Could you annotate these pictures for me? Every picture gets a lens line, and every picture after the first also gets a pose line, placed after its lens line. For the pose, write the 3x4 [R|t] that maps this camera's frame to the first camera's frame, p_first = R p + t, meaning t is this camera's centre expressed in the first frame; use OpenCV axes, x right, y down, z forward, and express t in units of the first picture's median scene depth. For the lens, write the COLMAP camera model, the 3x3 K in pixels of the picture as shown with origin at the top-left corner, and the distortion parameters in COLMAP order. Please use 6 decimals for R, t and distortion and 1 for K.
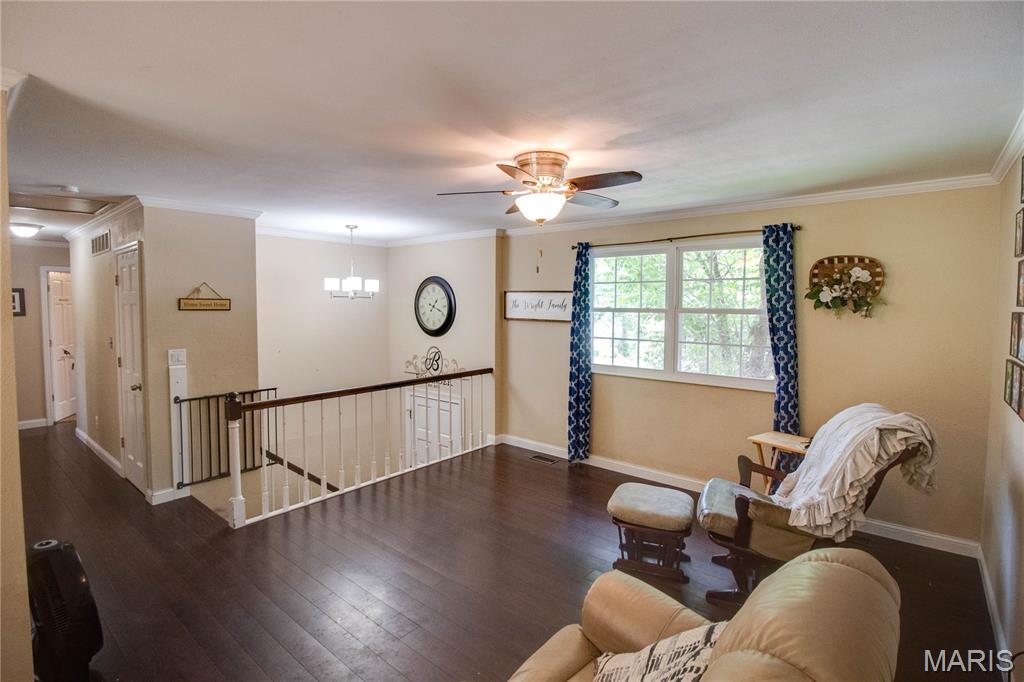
lens RADIAL K [[492.5, 0, 514.3], [0, 492.5, 325.3], [0, 0, 1]] dist [0.000224, -0.014147]
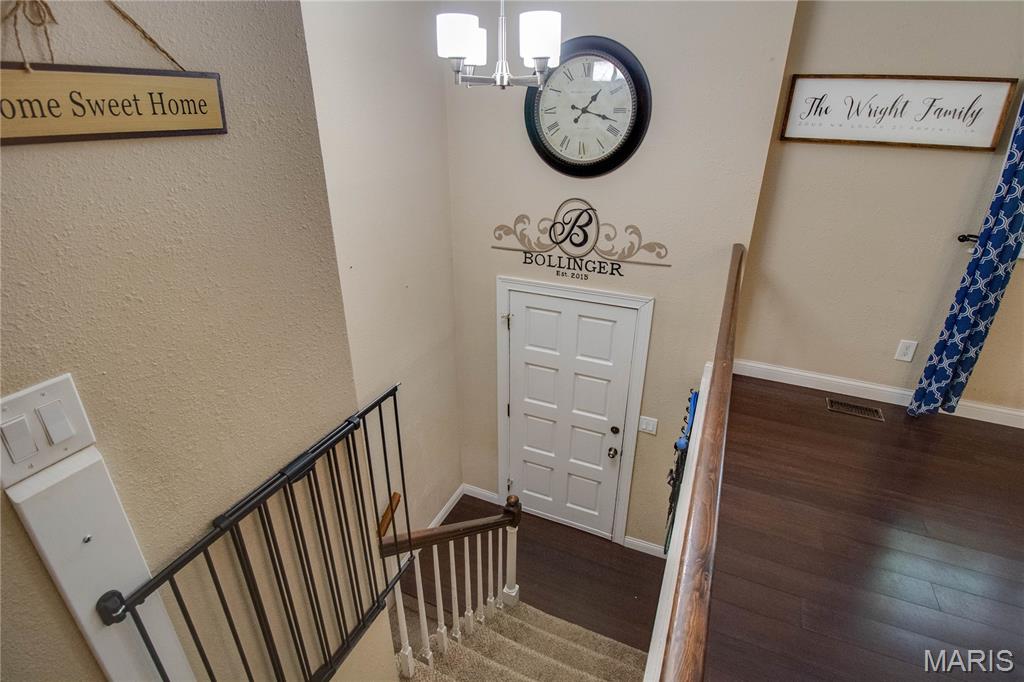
lens RADIAL K [[517.4, 0, 535.6], [0, 517.4, 325.3], [0, 0, 1]] dist [0.000235, -0.022049]
pose [[0.956647, -0.111078, 0.269237, -0.398165], [0.009780, 0.936147, 0.351473, -0.022297], [-0.291086, -0.333602, 0.896648, 0.565928]]
